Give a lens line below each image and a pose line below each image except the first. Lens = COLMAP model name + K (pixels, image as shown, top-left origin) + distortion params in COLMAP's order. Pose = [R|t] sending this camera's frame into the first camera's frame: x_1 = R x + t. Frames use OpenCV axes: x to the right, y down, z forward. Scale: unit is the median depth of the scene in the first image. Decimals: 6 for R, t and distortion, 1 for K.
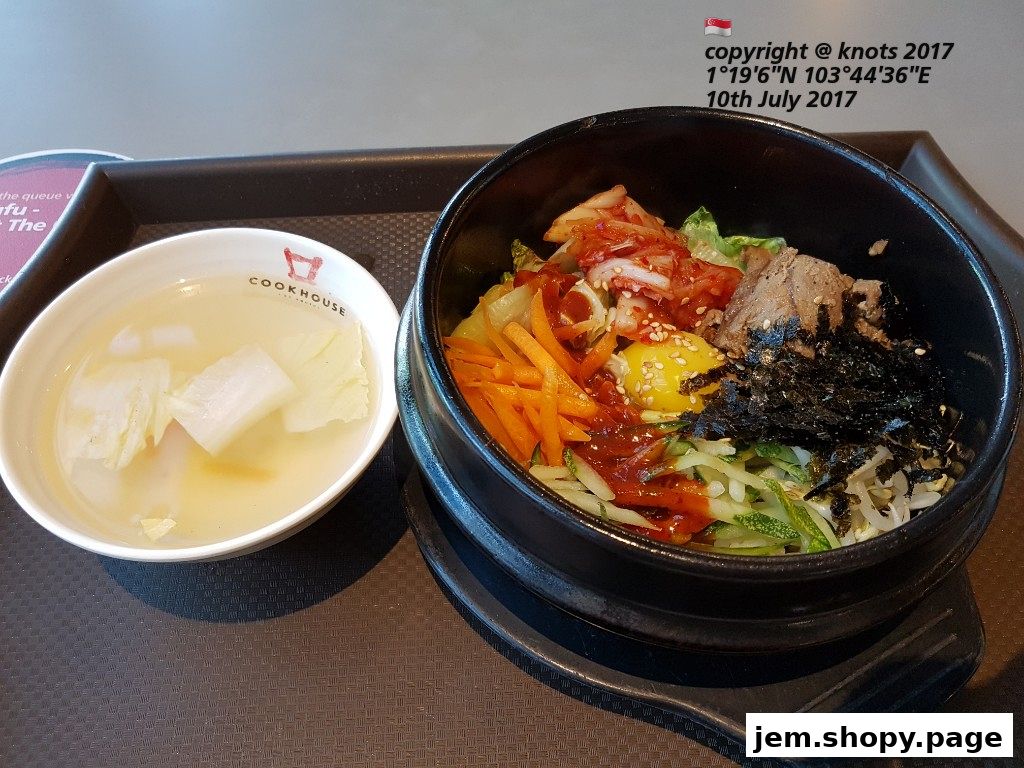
lens RADIAL K [[912.6, 0, 512.0], [0, 912.6, 384.0], [0, 0, 1]] dist [-0.000176, 0.000235]
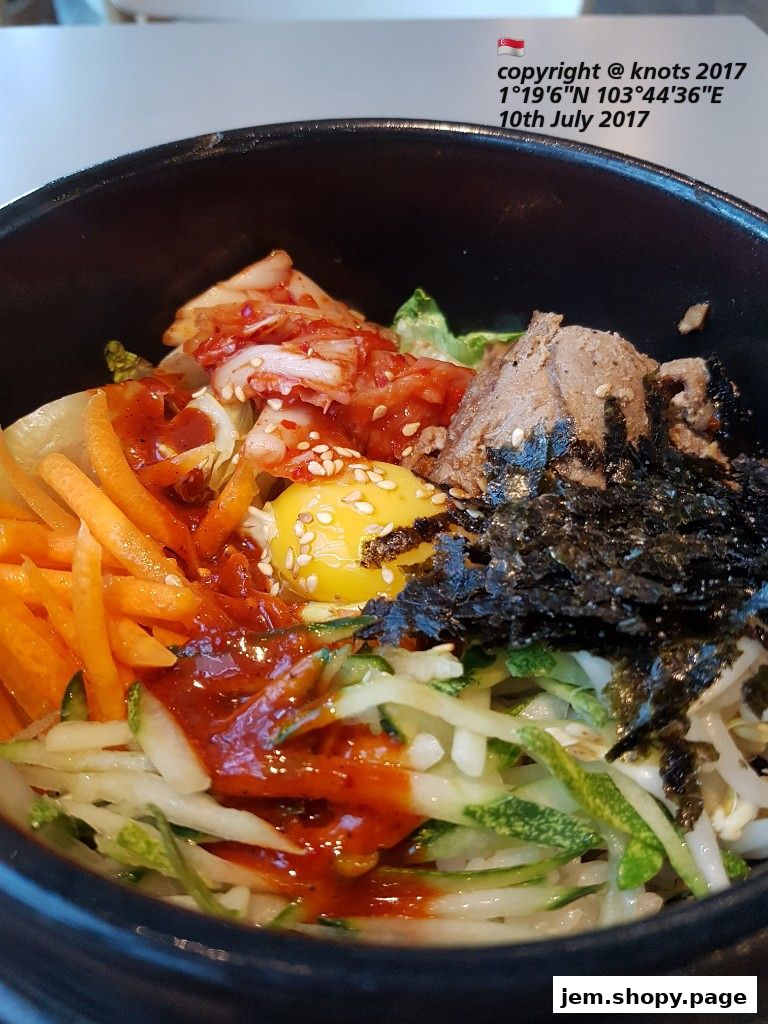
lens RADIAL K [[843.5, 0, 384.0], [0, 843.5, 512.0], [0, 0, 1]] dist [-0.035290, -0.002554]
pose [[0.997497, -0.054852, 0.044623, 0.173316], [0.059834, 0.991054, -0.119300, 0.037918], [-0.037680, 0.121672, 0.991855, 0.499028]]
